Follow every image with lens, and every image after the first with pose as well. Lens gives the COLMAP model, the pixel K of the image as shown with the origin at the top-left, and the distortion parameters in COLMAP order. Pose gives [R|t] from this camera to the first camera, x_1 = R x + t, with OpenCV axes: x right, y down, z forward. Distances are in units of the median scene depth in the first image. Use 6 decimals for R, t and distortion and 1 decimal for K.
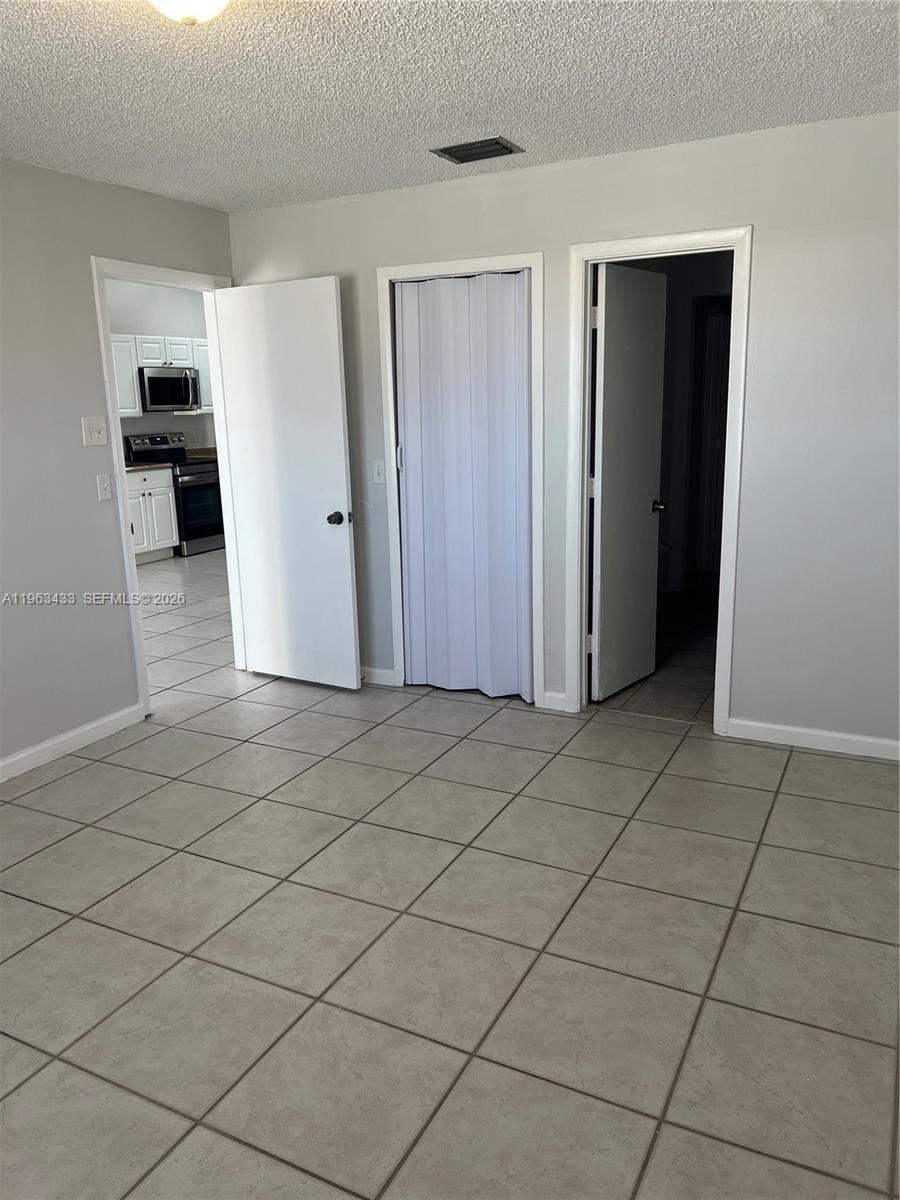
lens RADIAL K [[903.3, 0, 450.0], [0, 903.3, 600.0], [0, 0, 1]] dist [0.029166, -0.036888]
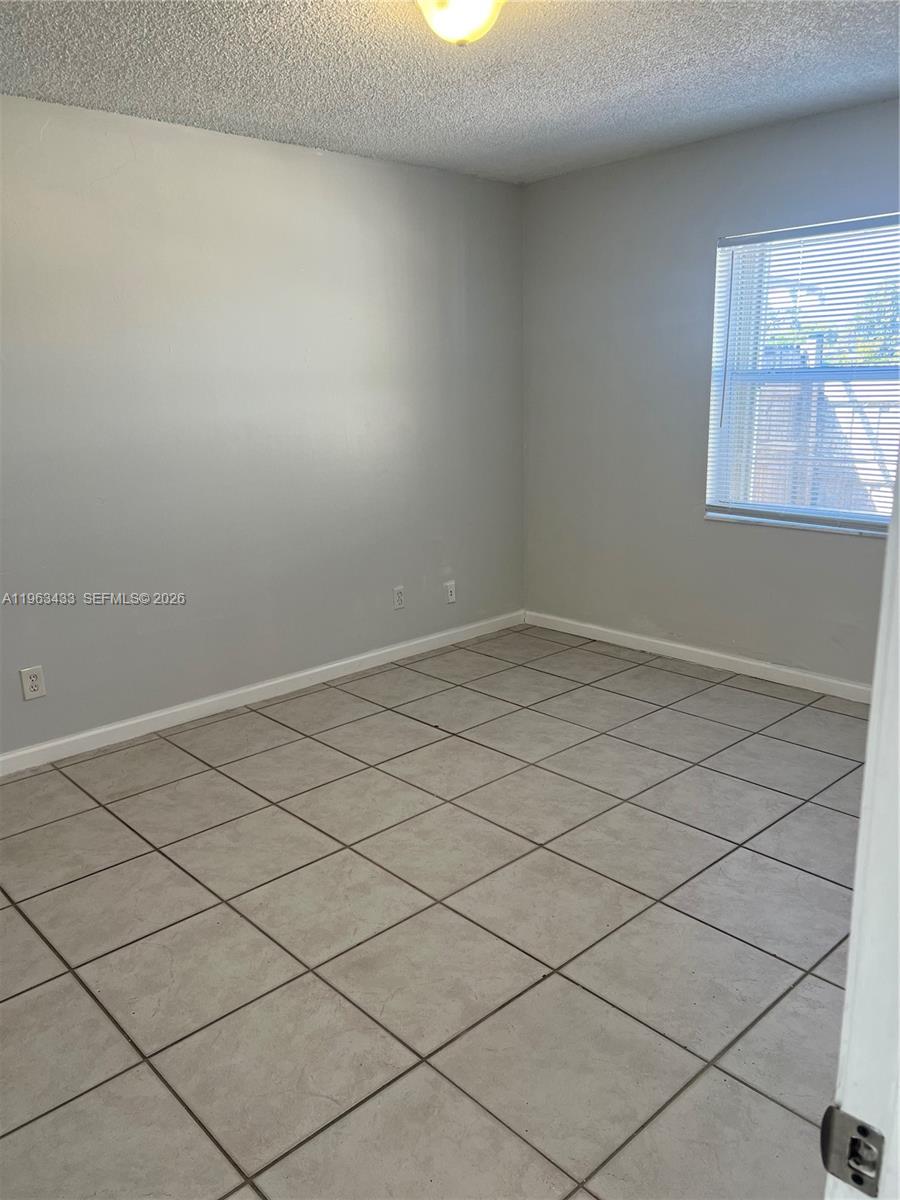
lens RADIAL K [[903.3, 0, 450.0], [0, 903.3, 600.0], [0, 0, 1]] dist [0.029166, -0.036888]
pose [[-0.936331, -0.034357, 0.349432, -0.530855], [0.126500, 0.895360, 0.426999, -0.362036], [-0.327538, 0.444015, -0.834008, 1.726053]]
